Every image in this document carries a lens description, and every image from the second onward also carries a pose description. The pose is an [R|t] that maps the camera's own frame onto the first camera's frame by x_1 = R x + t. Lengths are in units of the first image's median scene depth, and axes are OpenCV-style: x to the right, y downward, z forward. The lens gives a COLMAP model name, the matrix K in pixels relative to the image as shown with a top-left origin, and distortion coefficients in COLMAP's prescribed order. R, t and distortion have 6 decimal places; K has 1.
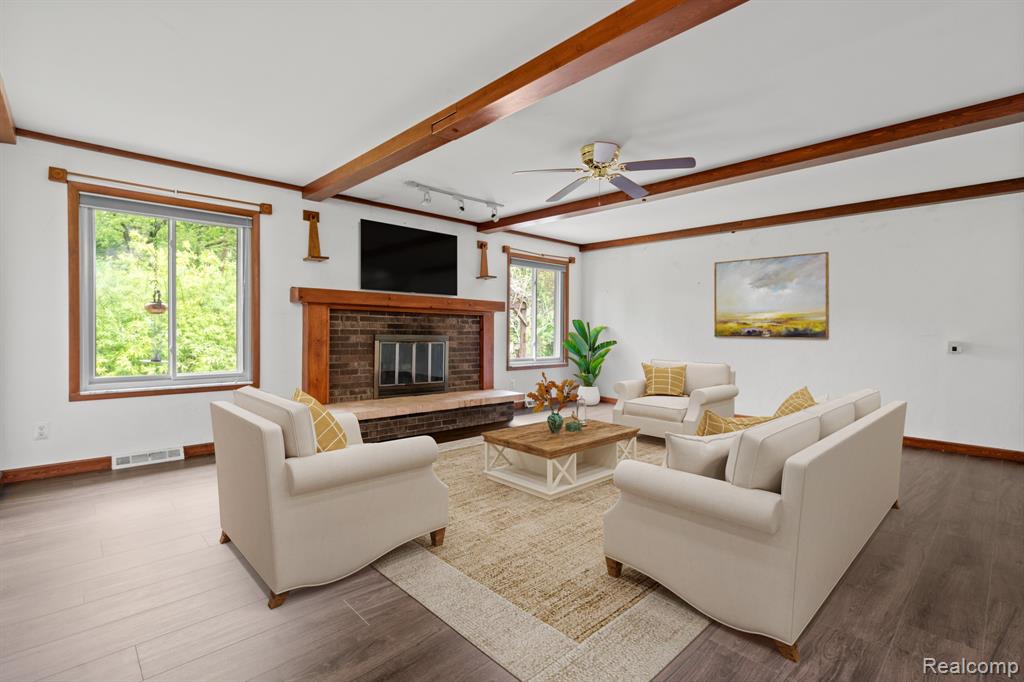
lens RADIAL K [[475.4, 0, 510.7], [0, 475.4, 339.3], [0, 0, 1]] dist [-0.002837, 0.000781]
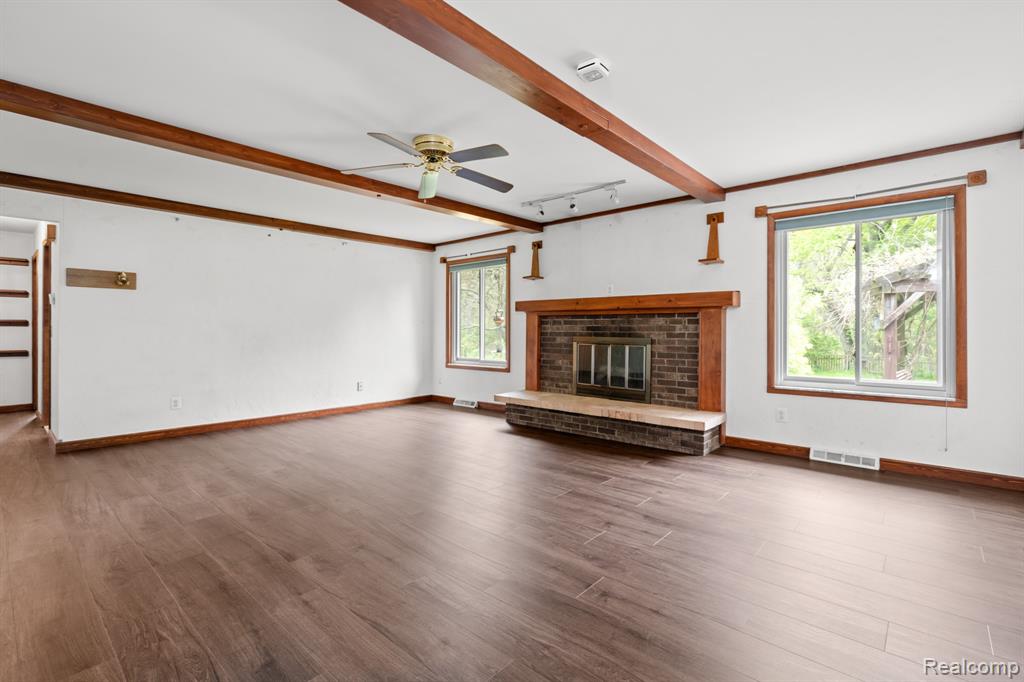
lens RADIAL K [[475.4, 0, 511.8], [0, 475.4, 334.5], [0, 0, 1]] dist [-0.002837, 0.000781]
pose [[0.086164, -0.002263, -0.996278, 0.762559], [-0.019004, 0.999812, -0.003915, -0.006776], [0.996100, 0.019271, 0.086105, 0.718797]]
